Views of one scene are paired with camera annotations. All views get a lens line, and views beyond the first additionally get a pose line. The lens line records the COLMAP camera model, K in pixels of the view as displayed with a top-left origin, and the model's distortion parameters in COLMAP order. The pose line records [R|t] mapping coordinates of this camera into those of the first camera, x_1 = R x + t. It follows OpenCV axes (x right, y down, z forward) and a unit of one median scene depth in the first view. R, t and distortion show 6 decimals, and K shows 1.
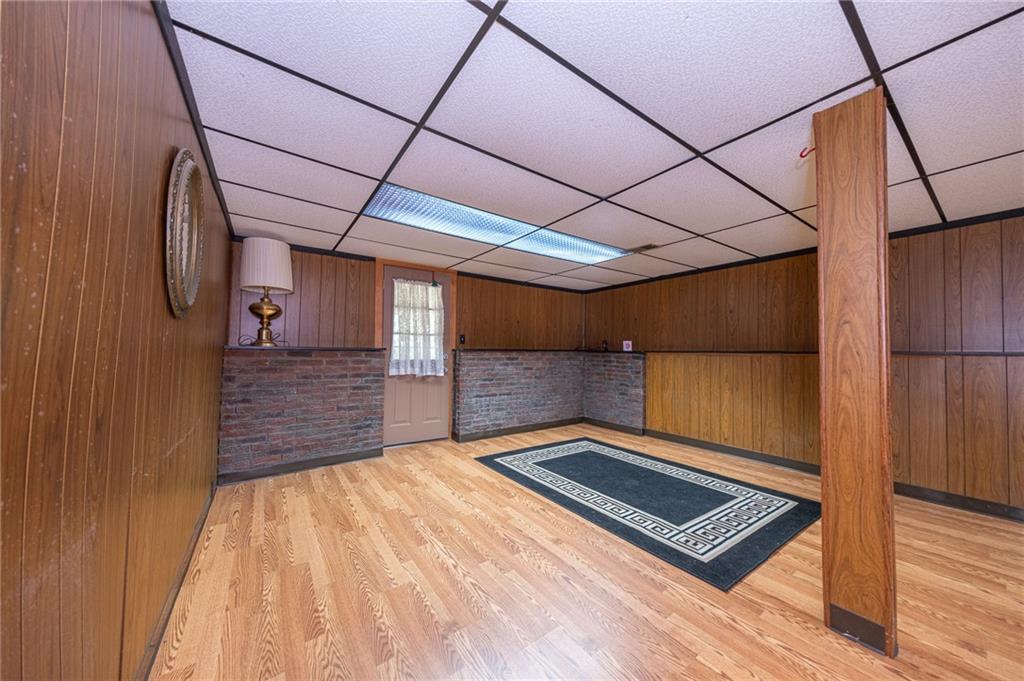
lens RADIAL K [[343.5, 0, 512.0], [0, 343.5, 340.5], [0, 0, 1]] dist [0.001075, -0.000067]
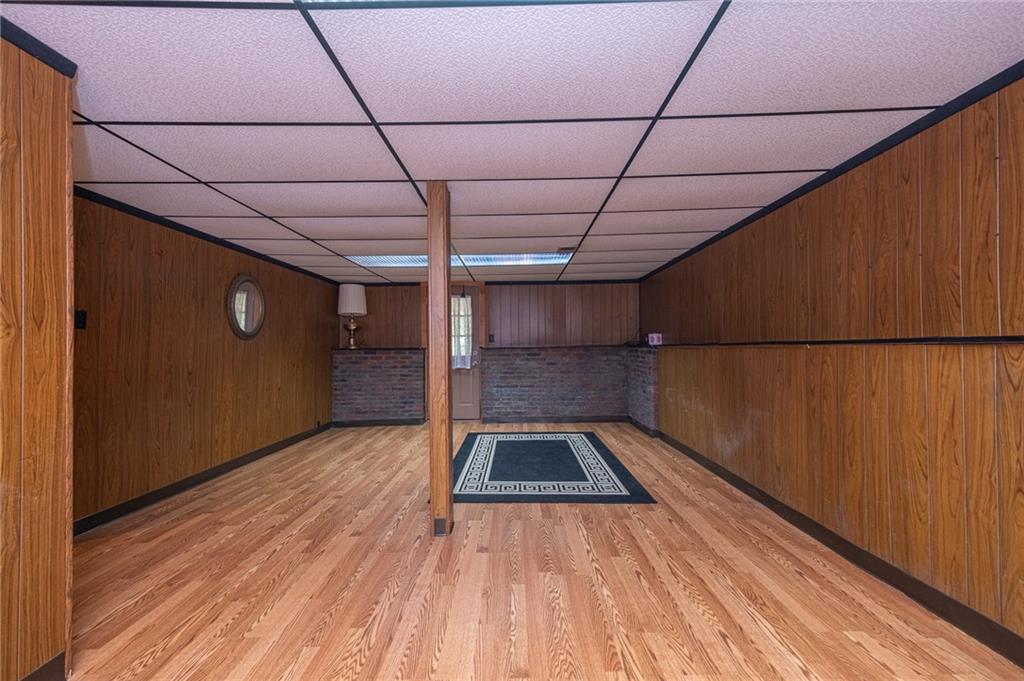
lens RADIAL K [[398.8, 0, 512.0], [0, 398.8, 340.5], [0, 0, 1]] dist [0.012540, -0.000039]
pose [[0.813091, -0.029251, -0.581401, 0.939146], [0.036958, 0.999316, 0.001409, 0.005101], [0.580962, -0.022633, 0.813616, -0.108380]]
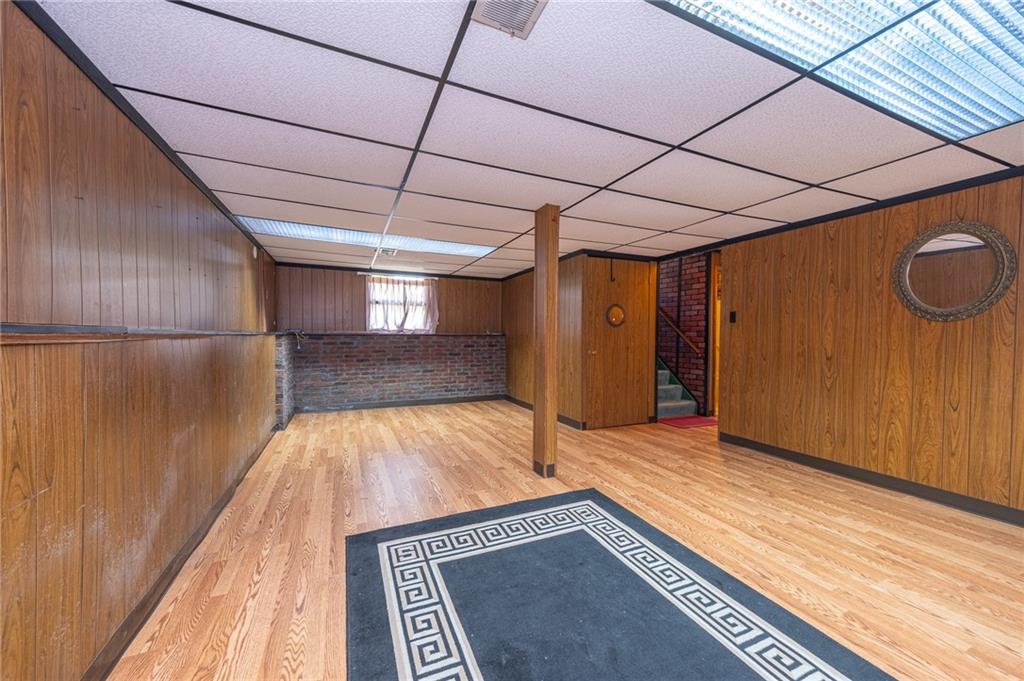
lens RADIAL K [[382.7, 0, 512.0], [0, 382.7, 340.5], [0, 0, 1]] dist [0.000547, -0.000063]
pose [[-0.981446, -0.017540, 0.190935, 0.312101], [-0.020632, 0.999686, -0.014217, 0.043072], [-0.190626, -0.017892, -0.981500, 1.308422]]
